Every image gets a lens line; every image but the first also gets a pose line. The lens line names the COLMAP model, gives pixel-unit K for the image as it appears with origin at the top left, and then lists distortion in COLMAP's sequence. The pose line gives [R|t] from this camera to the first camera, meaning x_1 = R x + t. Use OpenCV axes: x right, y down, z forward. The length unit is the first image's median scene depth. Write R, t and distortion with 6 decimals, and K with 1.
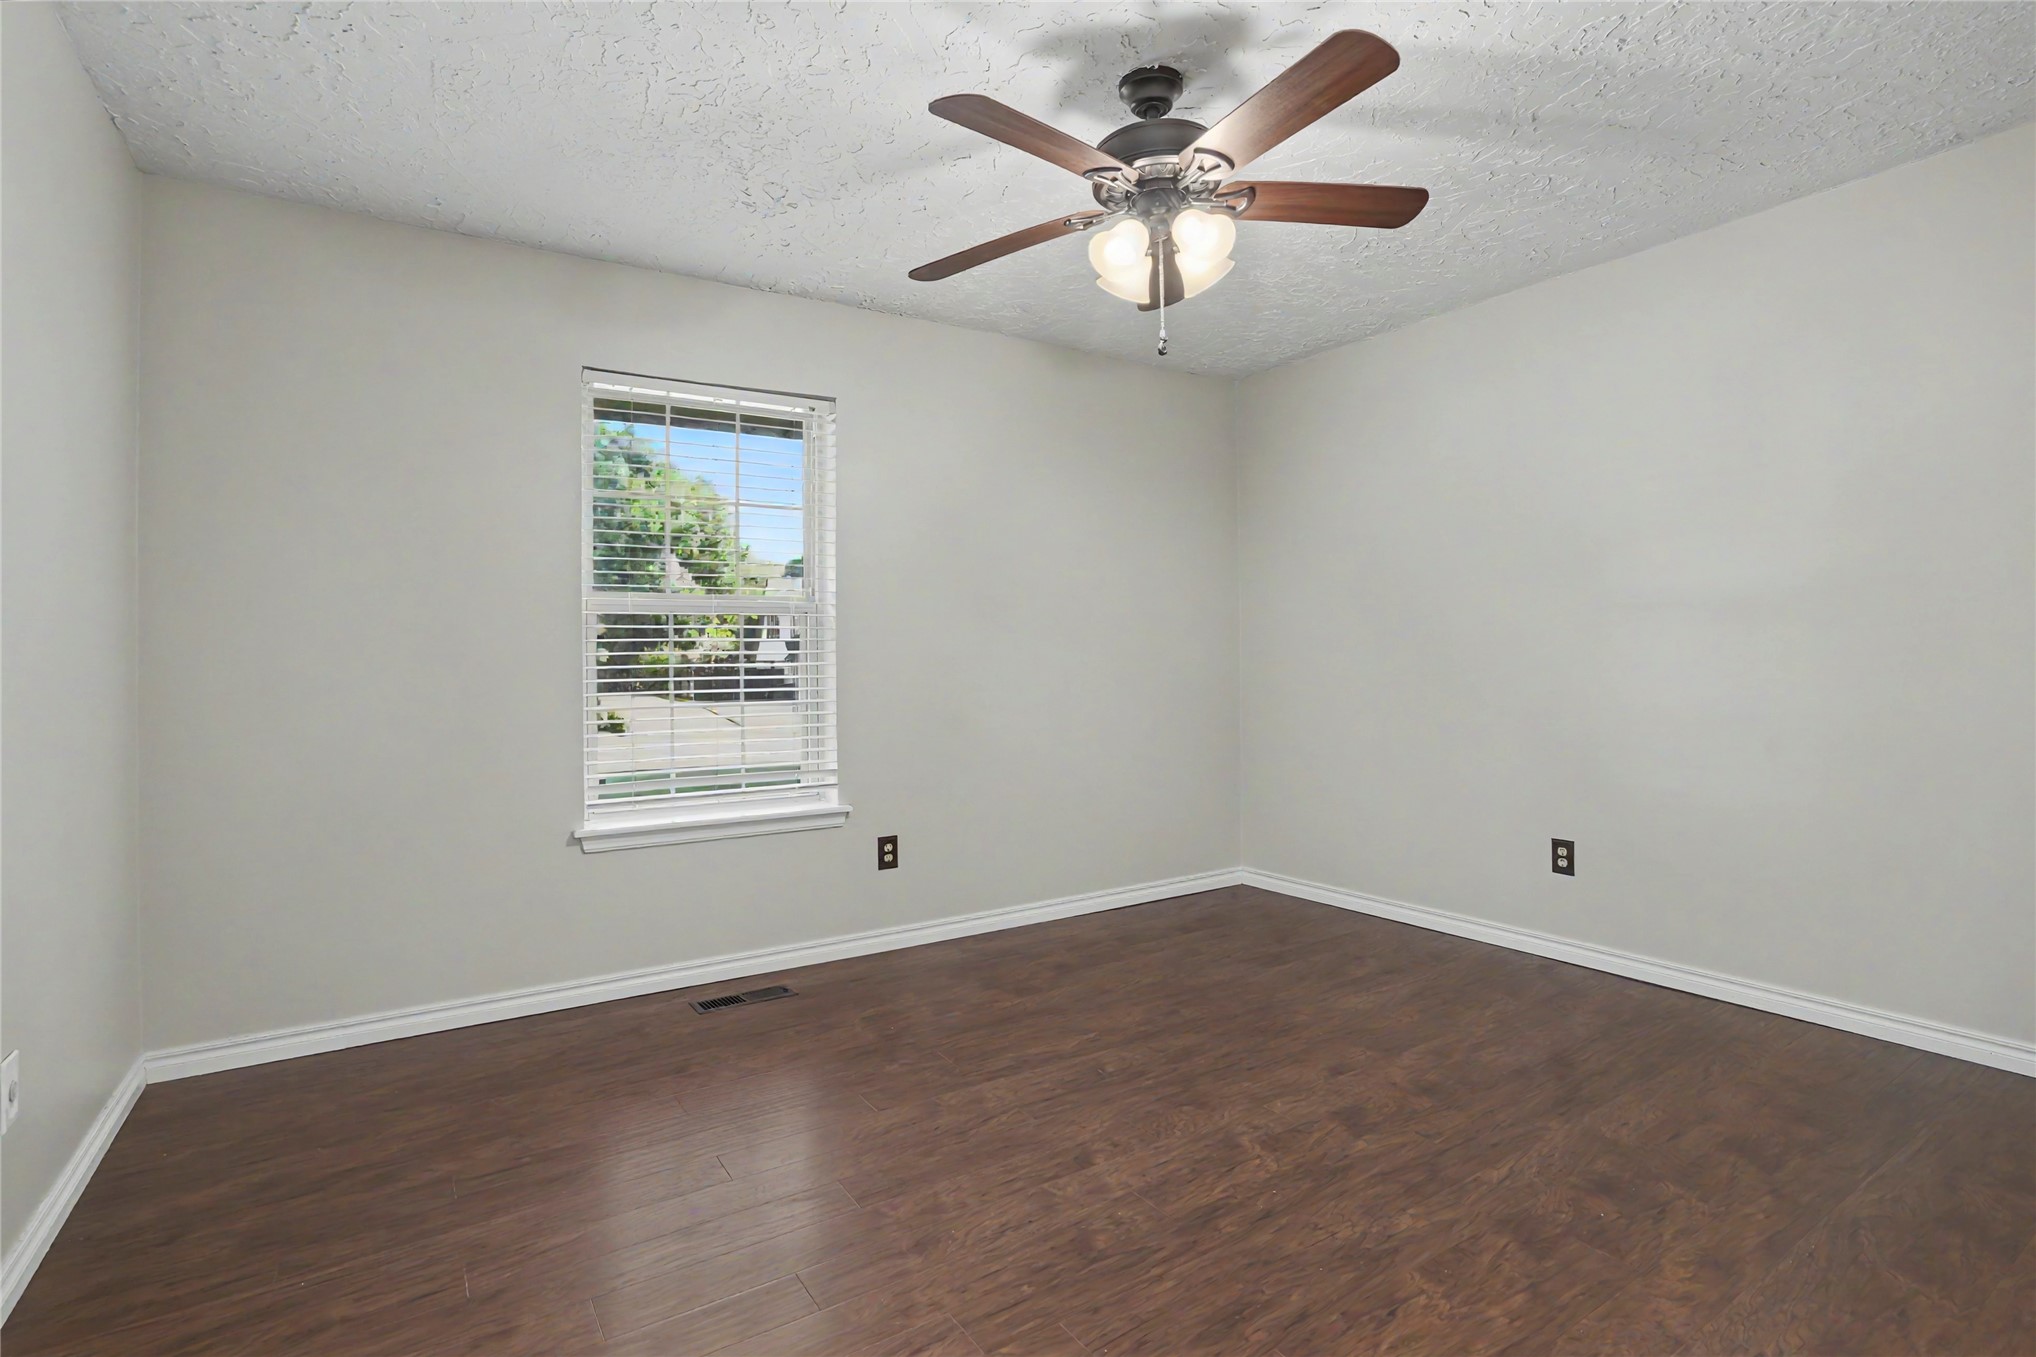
lens RADIAL K [[985.9, 0, 1032.2], [0, 985.9, 660.5], [0, 0, 1]] dist [-0.048545, 0.013480]
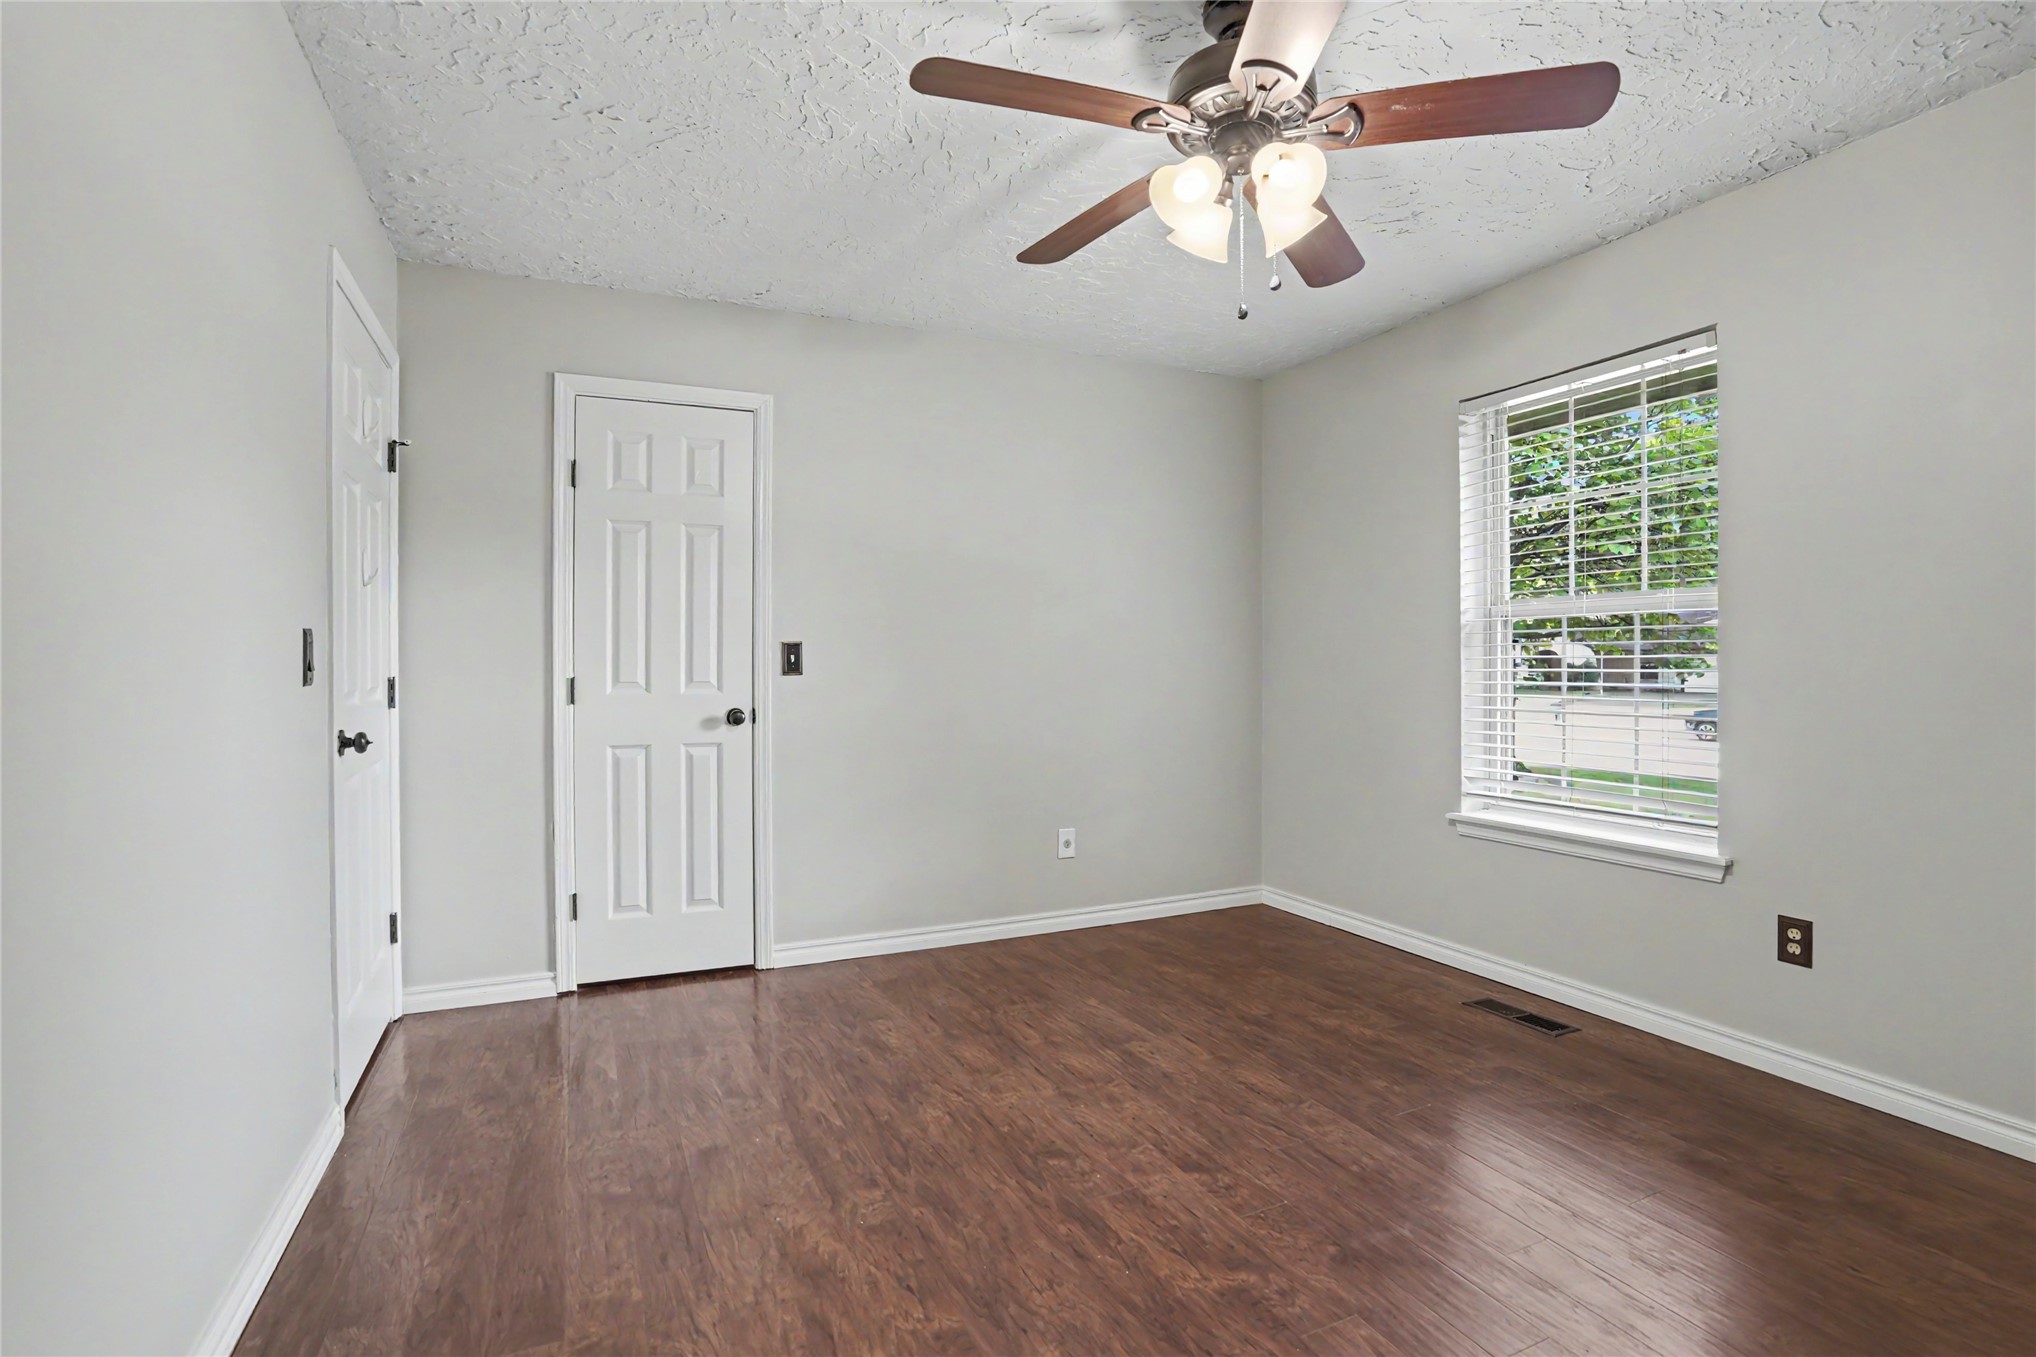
lens RADIAL K [[985.9, 0, 1023.8], [0, 985.9, 681.7], [0, 0, 1]] dist [-0.048545, 0.013480]
pose [[-0.154996, 0.029498, -0.987475, 0.887230], [0.002702, 0.999563, 0.029435, -0.016697], [0.987911, 0.001894, -0.155008, 0.820639]]
